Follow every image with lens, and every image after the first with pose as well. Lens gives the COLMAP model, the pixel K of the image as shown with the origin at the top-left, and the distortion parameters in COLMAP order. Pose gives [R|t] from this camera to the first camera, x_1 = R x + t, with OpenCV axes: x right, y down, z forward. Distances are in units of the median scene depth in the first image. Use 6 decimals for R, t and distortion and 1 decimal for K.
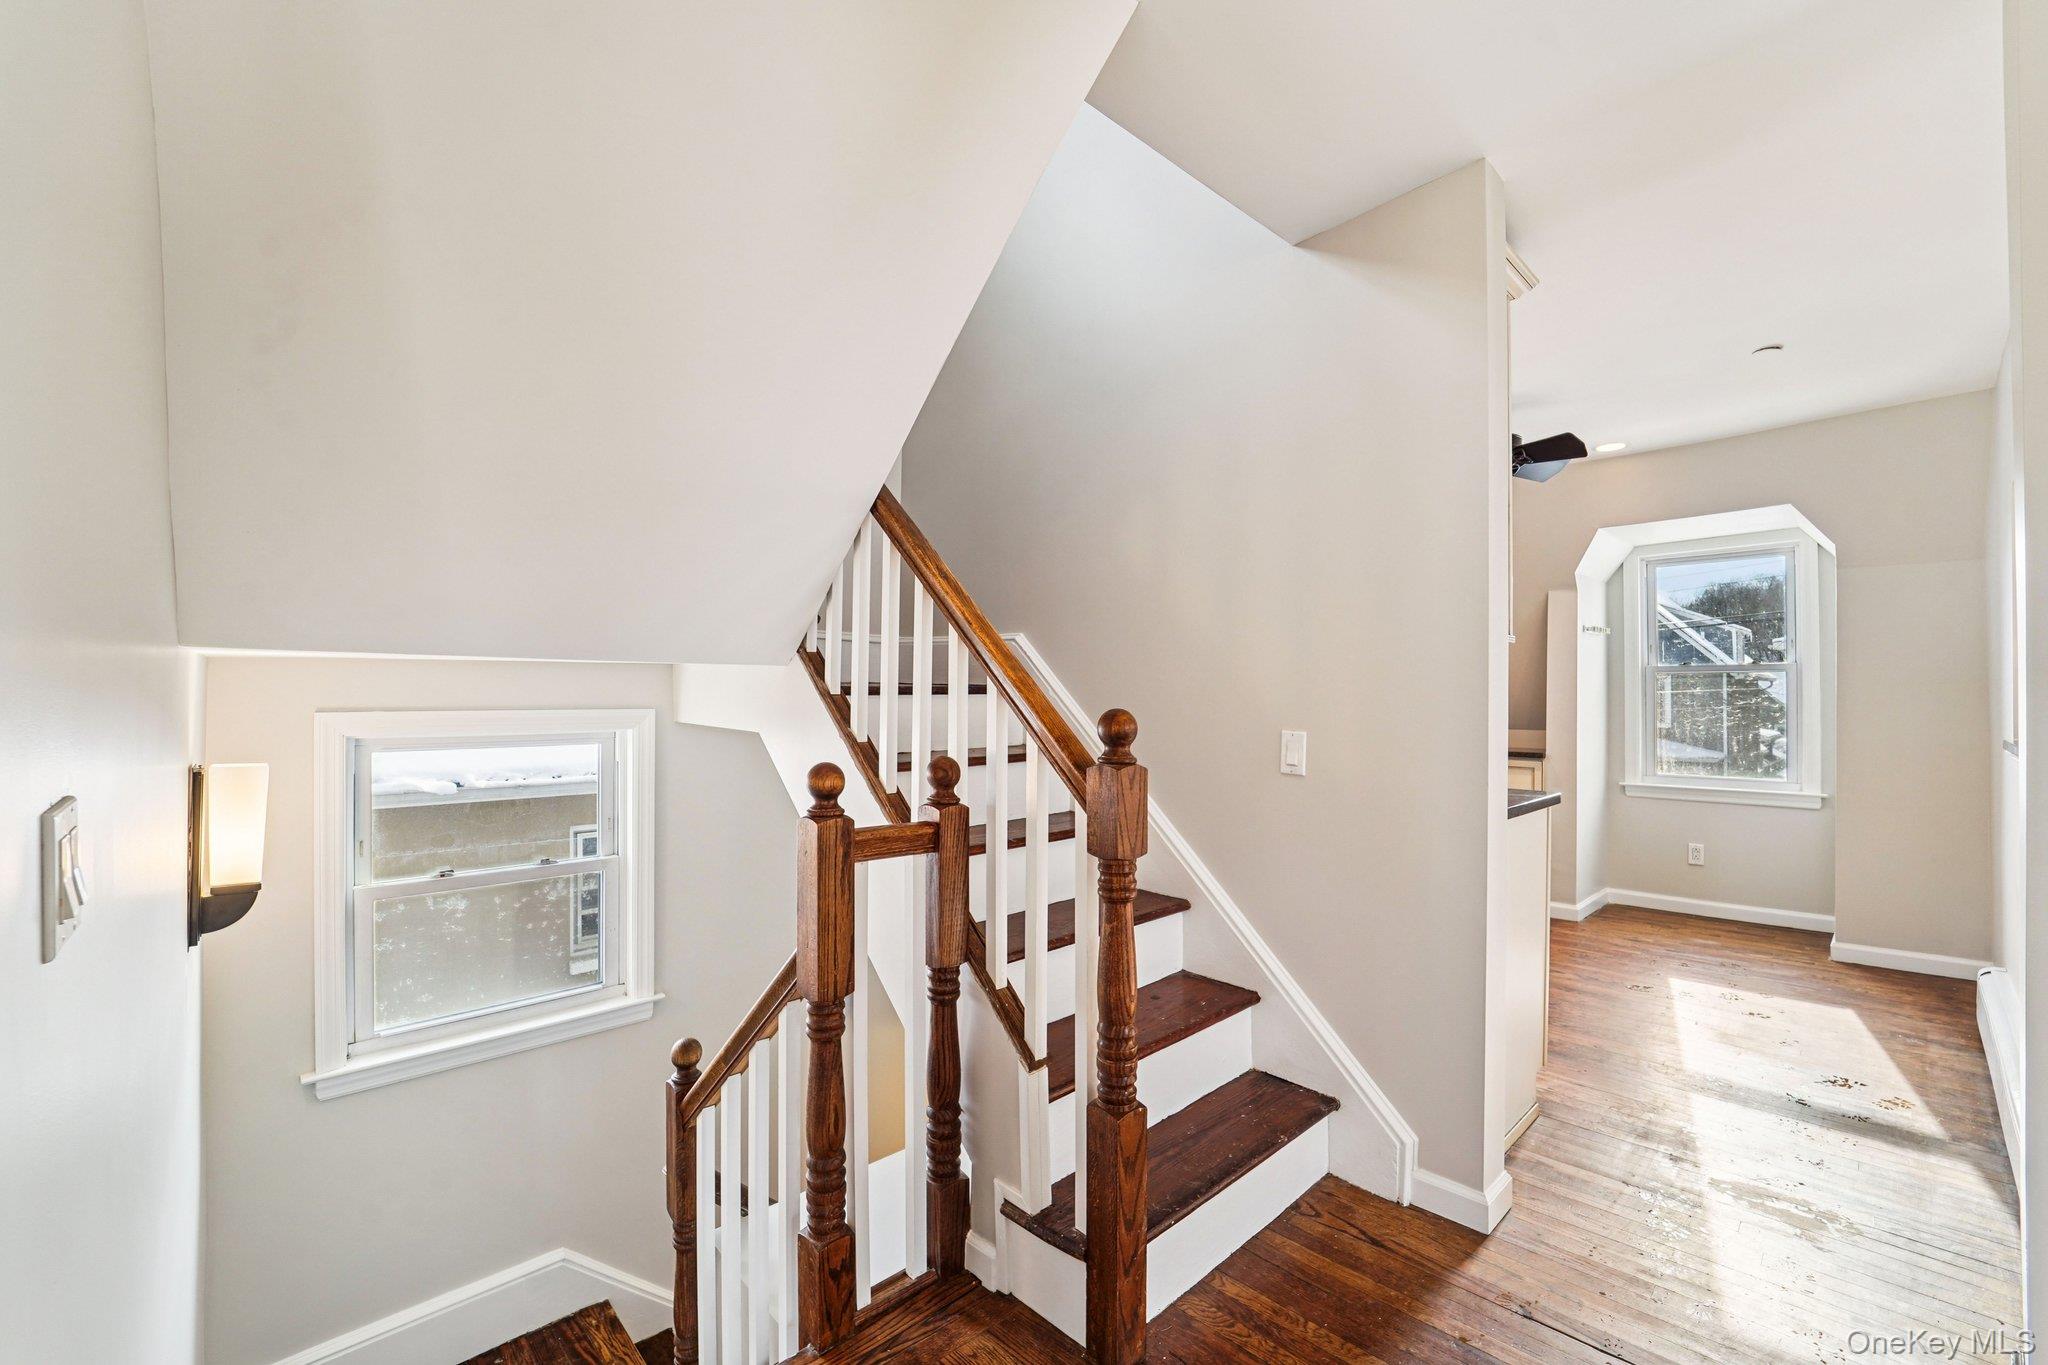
lens RADIAL K [[853.3, 0, 1024.5], [0, 853.3, 683.4], [0, 0, 1]] dist [-0.016558, -0.000073]
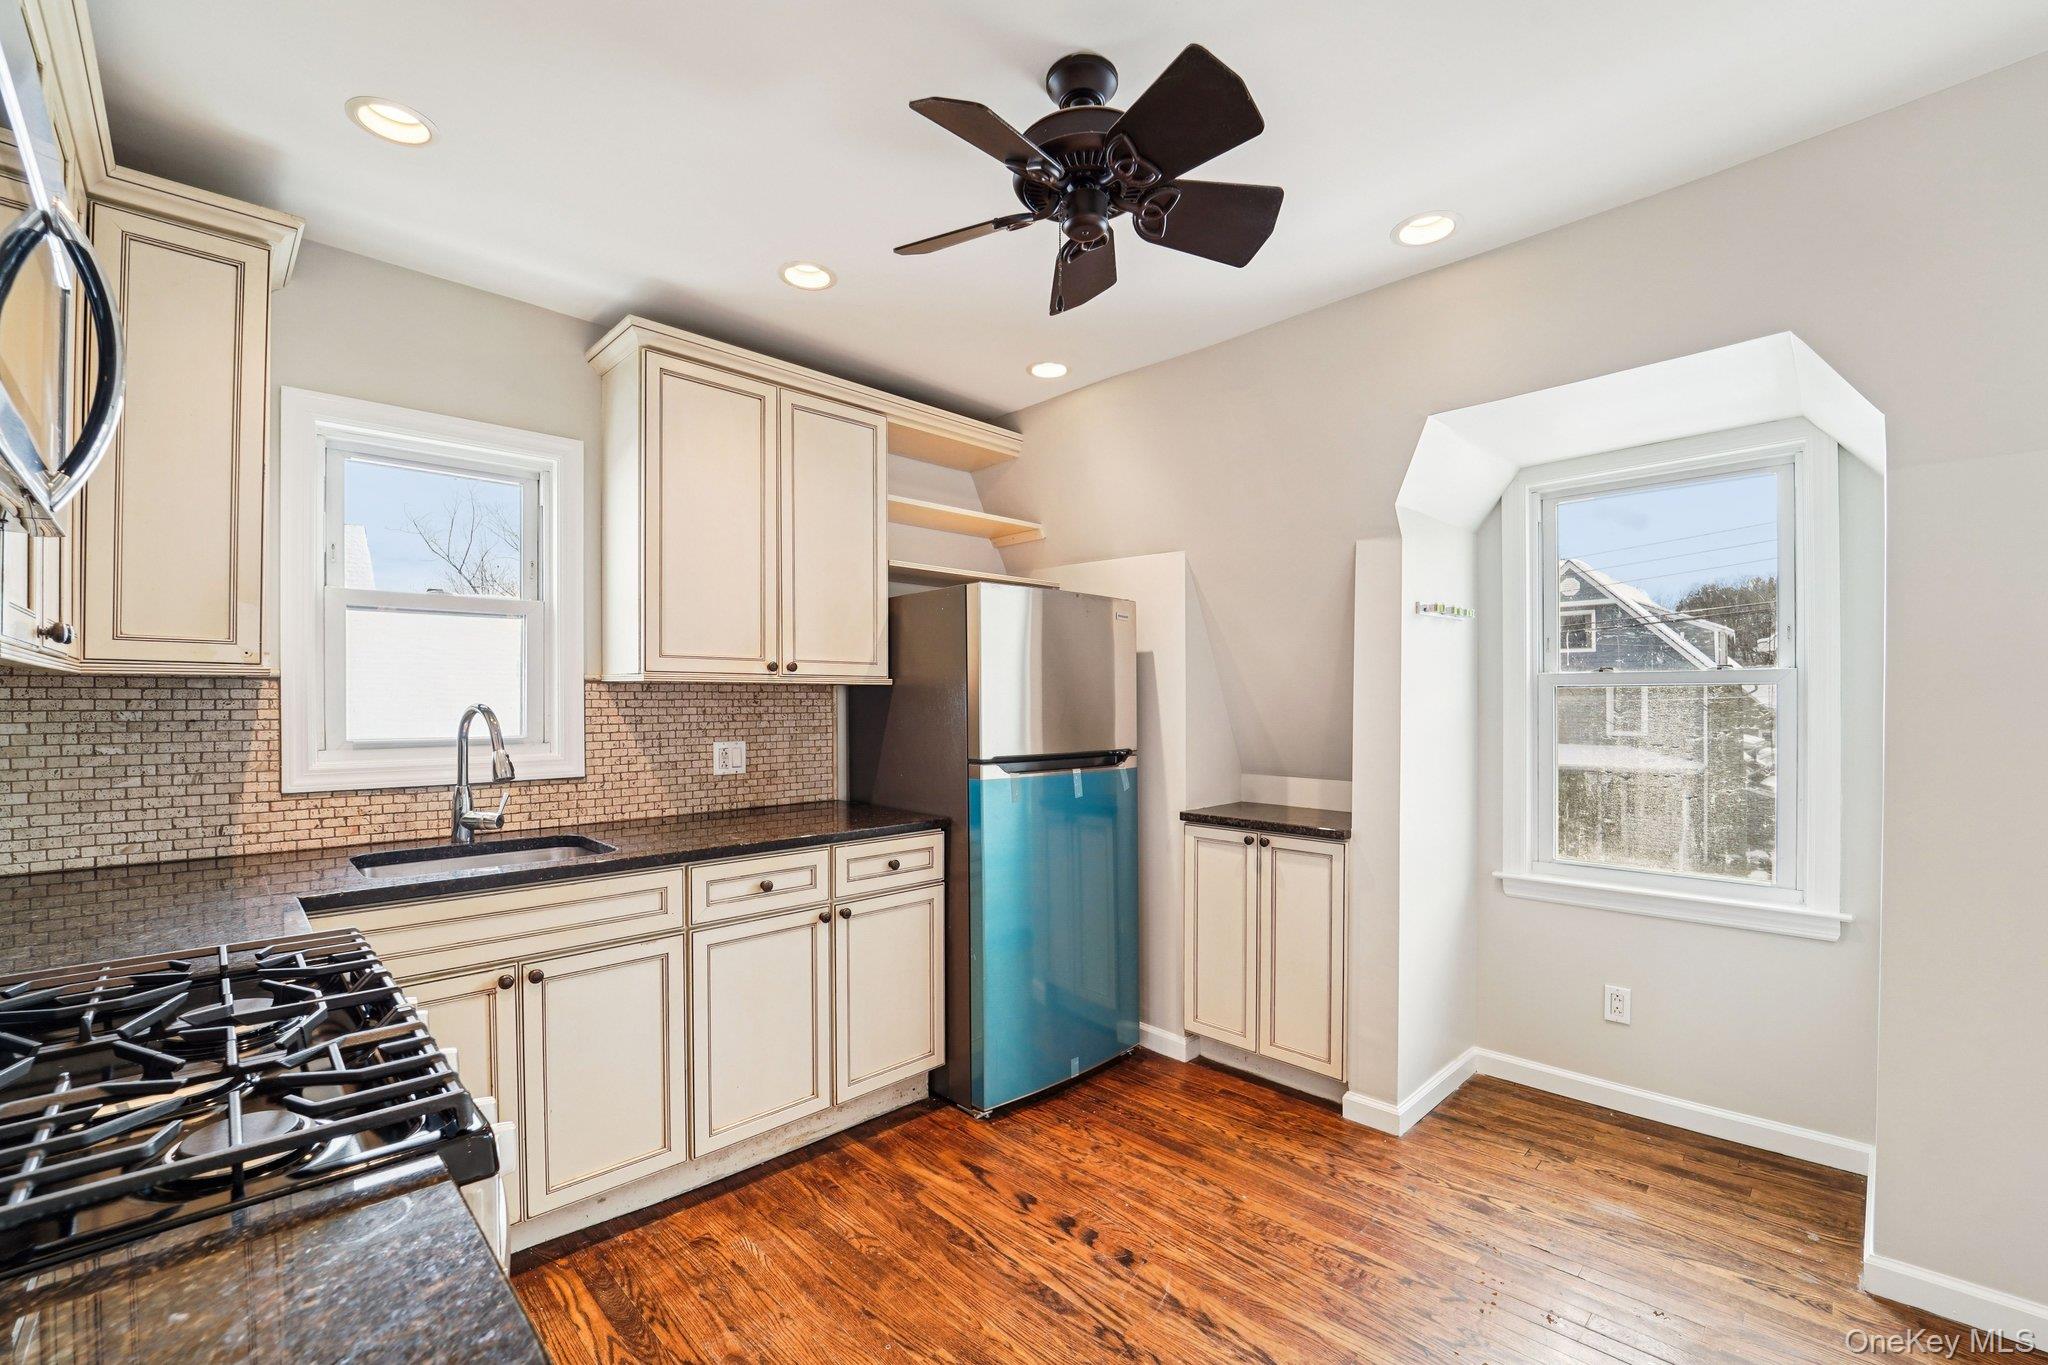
lens RADIAL K [[849.4, 0, 1015.8], [0, 849.4, 703.2], [0, 0, 1]] dist [-0.021764, -0.000505]
pose [[0.999983, -0.005887, -0.000329, 0.390090], [0.005891, 0.999850, 0.016306, -0.012476], [0.000233, -0.016307, 0.999867, 0.436741]]
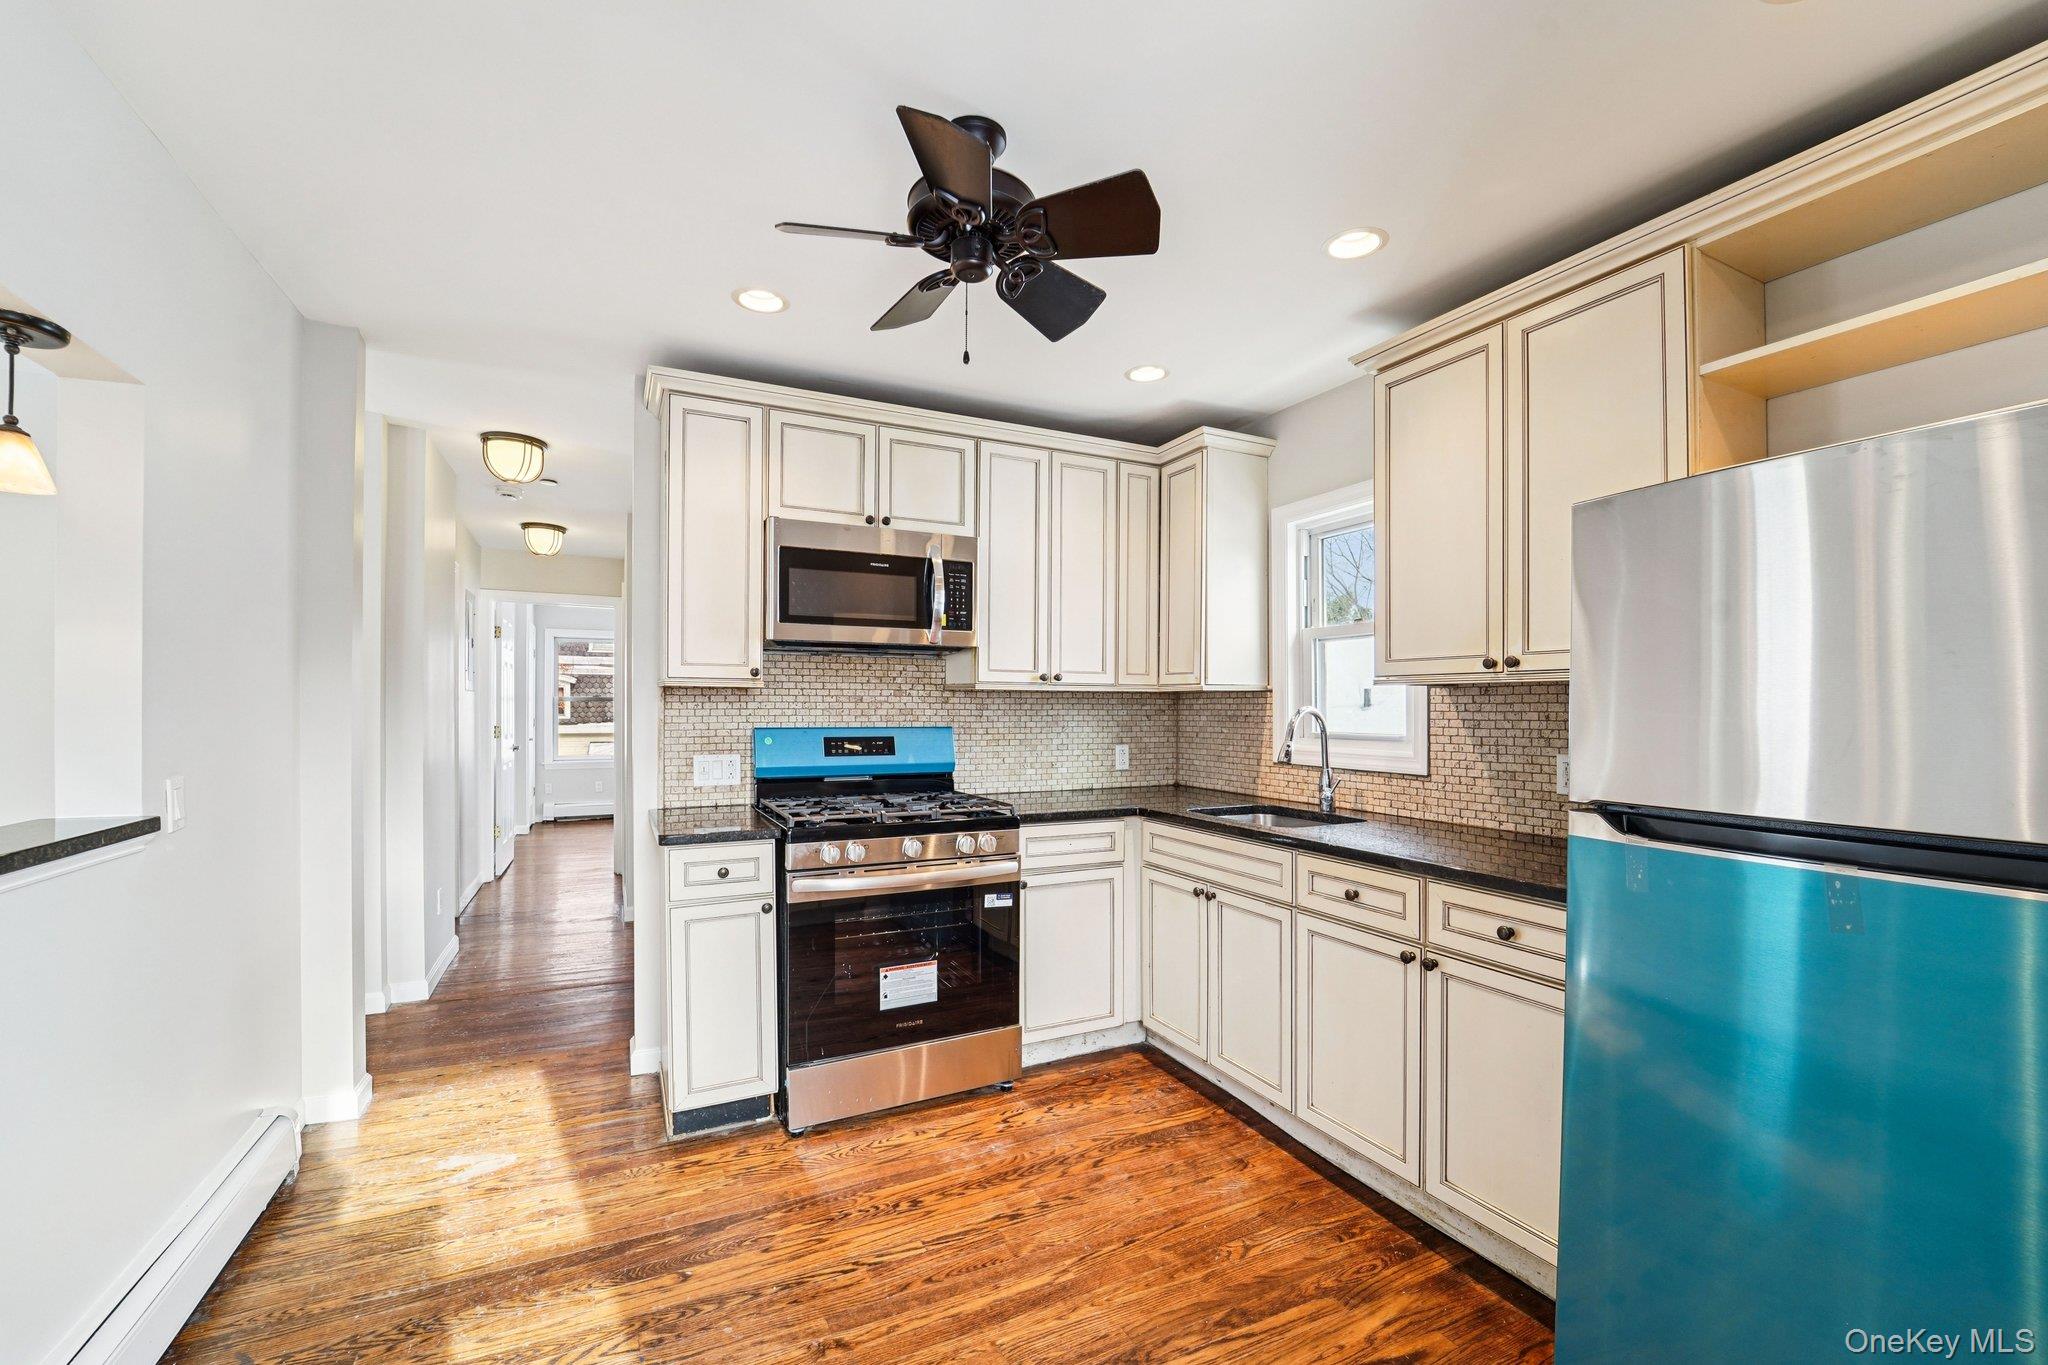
lens RADIAL K [[850.2, 0, 1021.8], [0, 850.2, 708.2], [0, 0, 1]] dist [-0.020958, -0.000030]
pose [[-0.305661, -0.004038, -0.952132, 0.746407], [0.007185, 0.999953, -0.006547, -0.002611], [0.952113, -0.008842, -0.305618, 0.885355]]
